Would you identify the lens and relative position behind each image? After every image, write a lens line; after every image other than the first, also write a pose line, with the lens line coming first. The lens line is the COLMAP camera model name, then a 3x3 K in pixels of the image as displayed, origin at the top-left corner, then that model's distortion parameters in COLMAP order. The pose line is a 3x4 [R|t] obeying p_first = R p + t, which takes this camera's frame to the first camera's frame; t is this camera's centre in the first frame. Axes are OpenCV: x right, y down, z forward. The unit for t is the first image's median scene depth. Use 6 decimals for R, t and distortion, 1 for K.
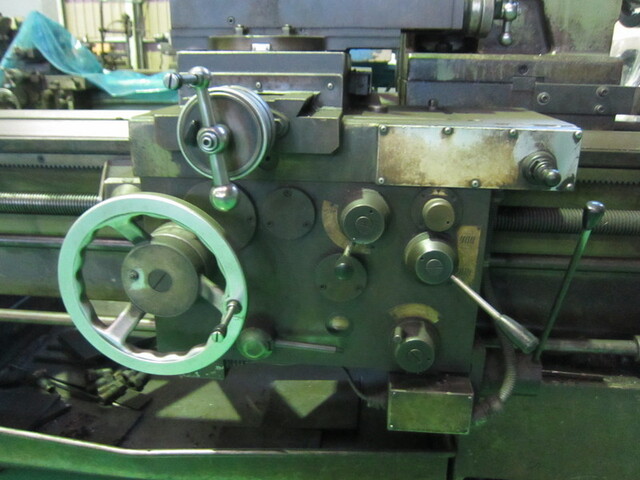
lens RADIAL K [[524.4, 0, 320.0], [0, 524.4, 240.0], [0, 0, 1]] dist [-0.052442, 0.013846]
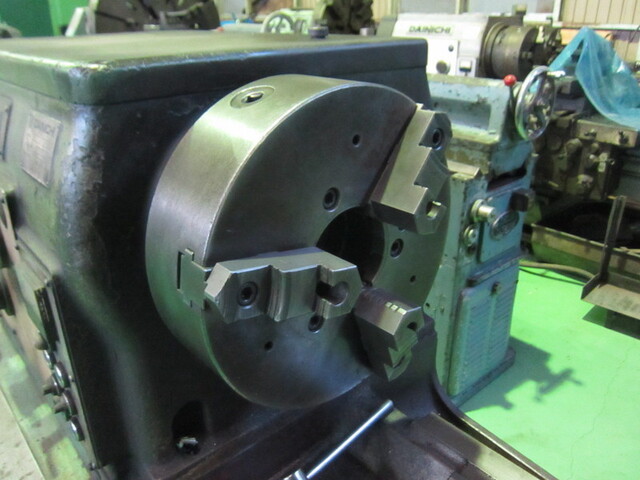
lens RADIAL K [[524.4, 0, 320.0], [0, 524.4, 240.0], [0, 0, 1]] dist [-0.052442, 0.013846]
pose [[0.732186, 0.259749, -0.629629, -0.298604], [-0.210333, 0.965471, 0.153706, -0.191783], [0.647814, 0.019891, 0.761539, 0.211647]]
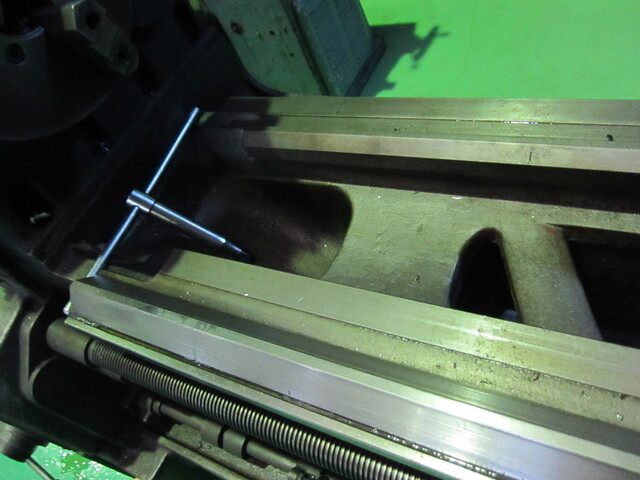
lens RADIAL K [[524.4, 0, 320.0], [0, 524.4, 240.0], [0, 0, 1]] dist [-0.052442, 0.013846]
pose [[0.870625, 0.060683, -0.488189, -0.222008], [0.235400, 0.819988, 0.521734, -0.162295], [0.431970, -0.569155, 0.699618, 0.216507]]
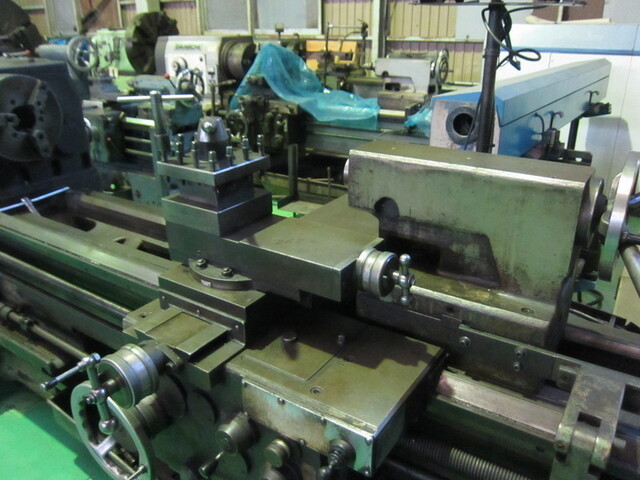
lens RADIAL K [[524.4, 0, 320.0], [0, 524.4, 240.0], [0, 0, 1]] dist [-0.052442, 0.013846]
pose [[0.879293, 0.168252, -0.445573, 0.156463], [-0.139176, 0.985459, 0.097468, -0.138273], [0.455493, -0.023690, 0.889924, -0.018096]]
